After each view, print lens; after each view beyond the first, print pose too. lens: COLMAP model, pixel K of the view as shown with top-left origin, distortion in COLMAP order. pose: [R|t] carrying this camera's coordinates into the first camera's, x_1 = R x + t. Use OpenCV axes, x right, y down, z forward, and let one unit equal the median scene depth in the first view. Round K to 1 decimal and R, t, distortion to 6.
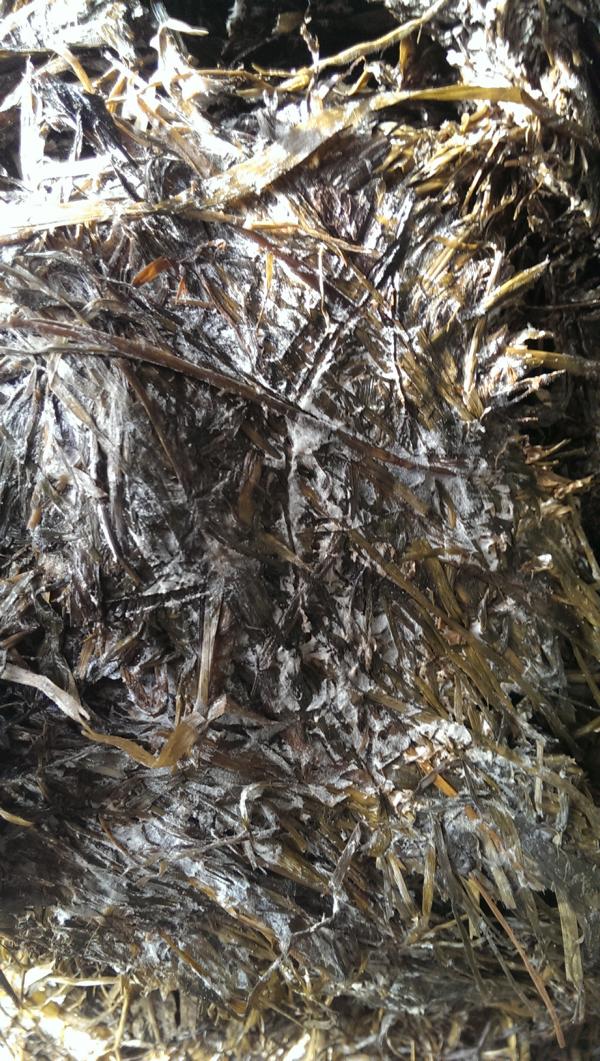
lens RADIAL K [[794.4, 0, 300.0], [0, 794.4, 530.5], [0, 0, 1]] dist [0.077346, -0.165543]
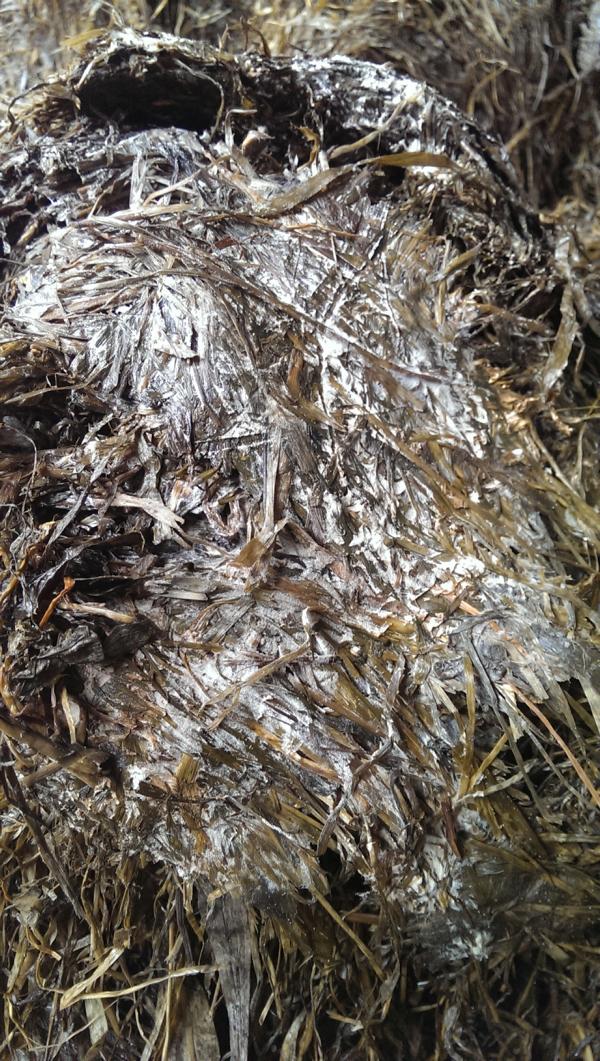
lens RADIAL K [[794.4, 0, 300.0], [0, 794.4, 530.5], [0, 0, 1]] dist [0.077346, -0.165543]
pose [[0.996734, -0.052878, 0.061029, -0.145860], [0.073628, 0.905478, -0.417957, 0.731816], [-0.033160, 0.421085, 0.906415, -0.129763]]
